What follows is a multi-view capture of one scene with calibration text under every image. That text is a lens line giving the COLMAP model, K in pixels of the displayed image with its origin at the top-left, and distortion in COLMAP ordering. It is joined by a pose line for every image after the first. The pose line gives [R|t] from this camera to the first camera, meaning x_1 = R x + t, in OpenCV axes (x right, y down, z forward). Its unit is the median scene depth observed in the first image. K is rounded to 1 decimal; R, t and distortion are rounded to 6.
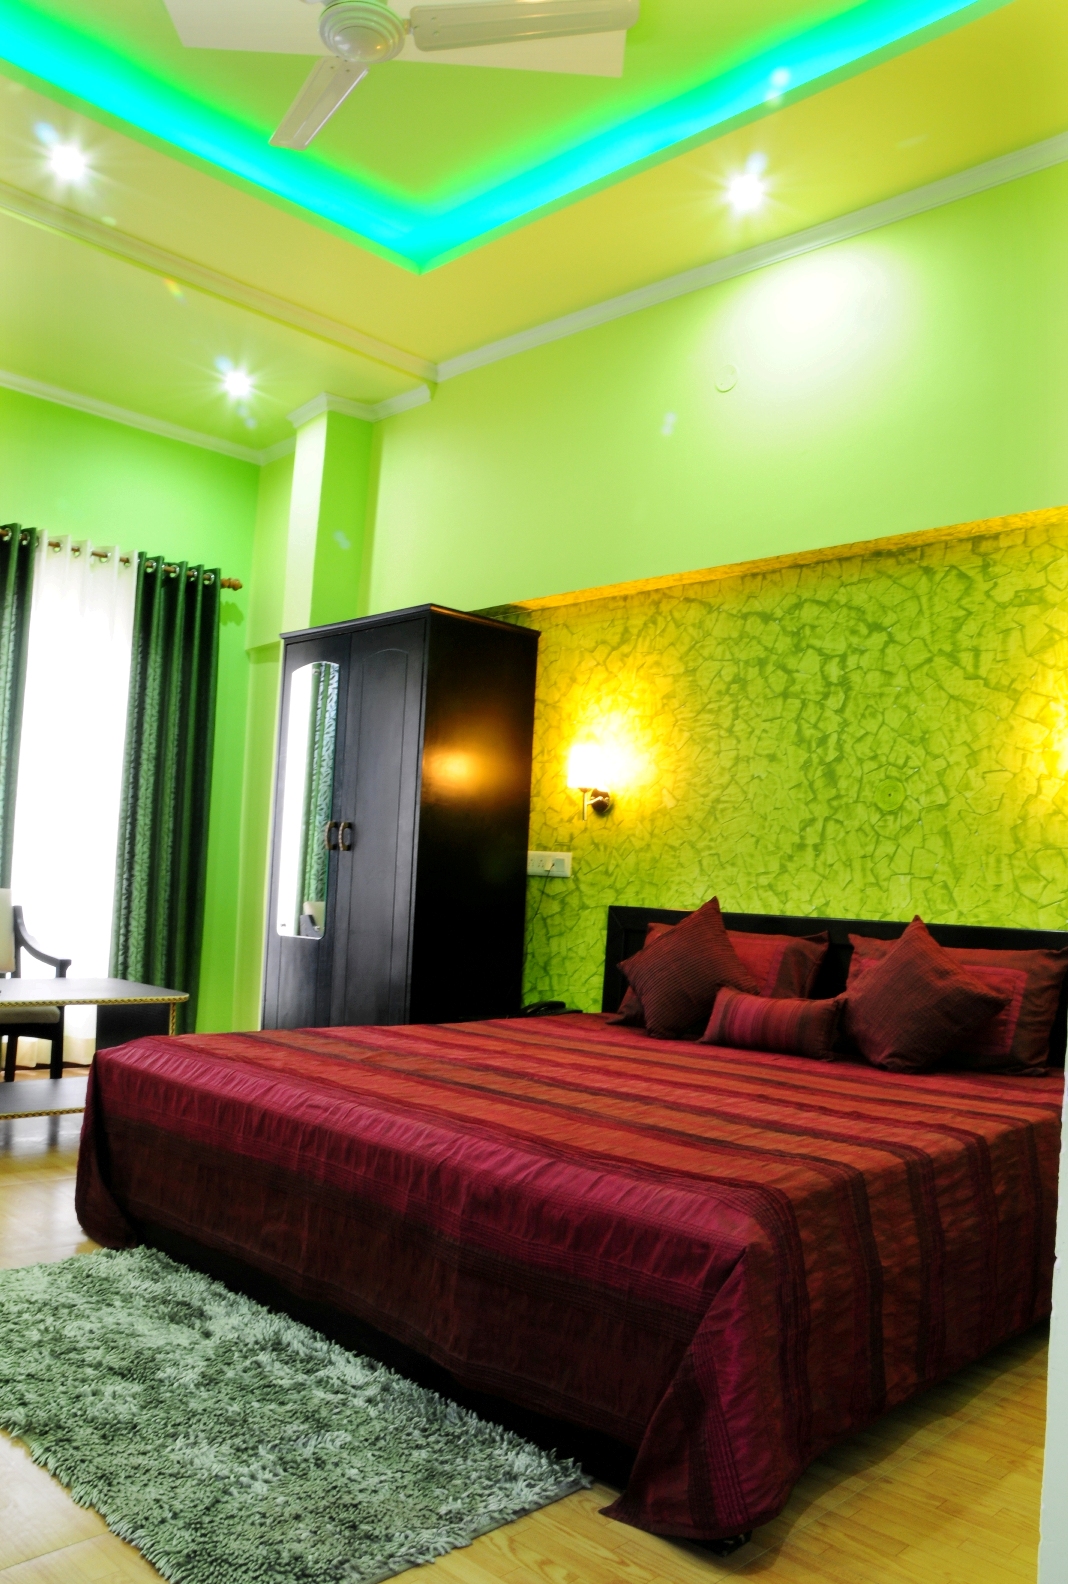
lens RADIAL K [[1239.3, 0, 534.0], [0, 1239.3, 792.0], [0, 0, 1]] dist [-0.140126, 0.000926]
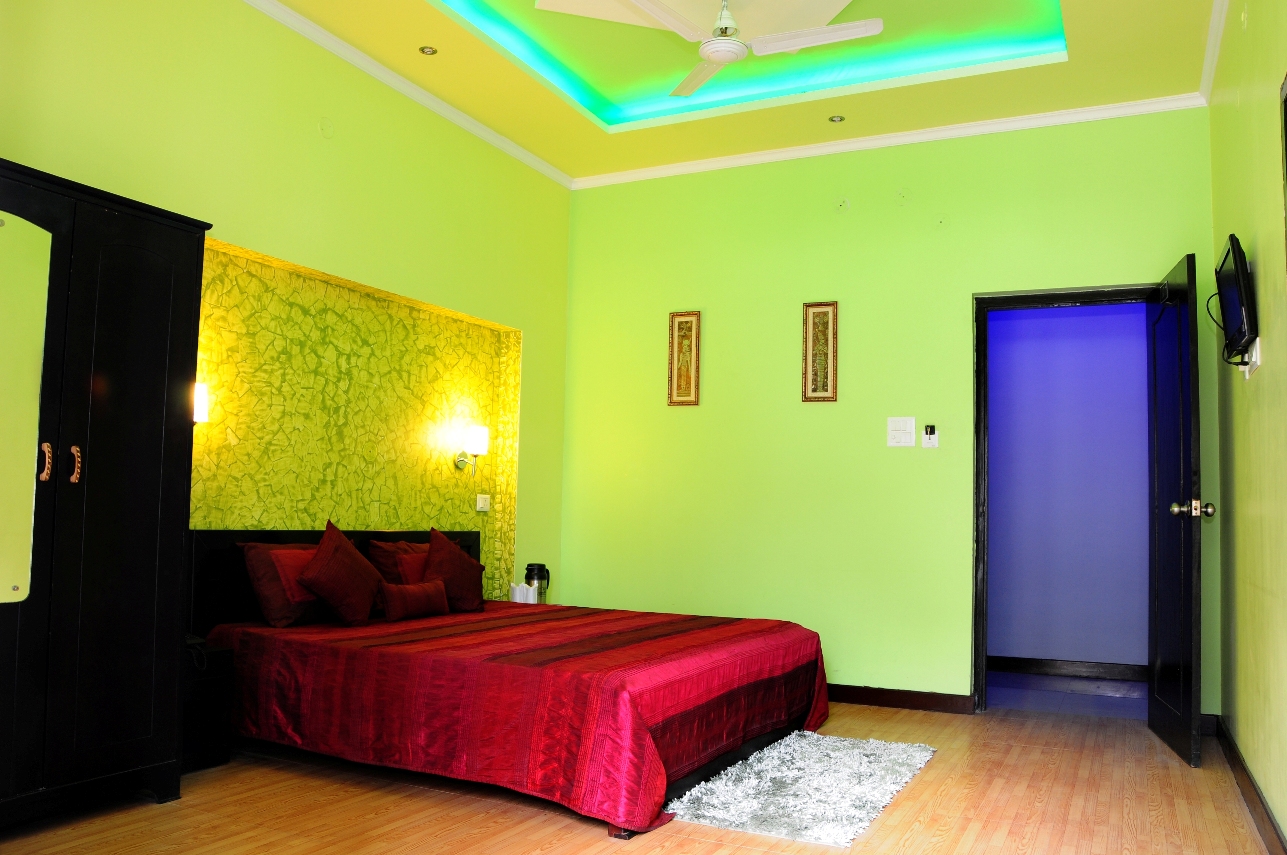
lens RADIAL K [[994.9, 0, 643.5], [0, 994.9, 427.5], [0, 0, 1]] dist [-0.157950, 0.131870]
pose [[-0.300415, 0.031072, 0.953302, -0.978037], [-0.106610, 0.992113, -0.065933, 0.016984], [-0.947832, -0.121438, -0.294733, 0.980357]]
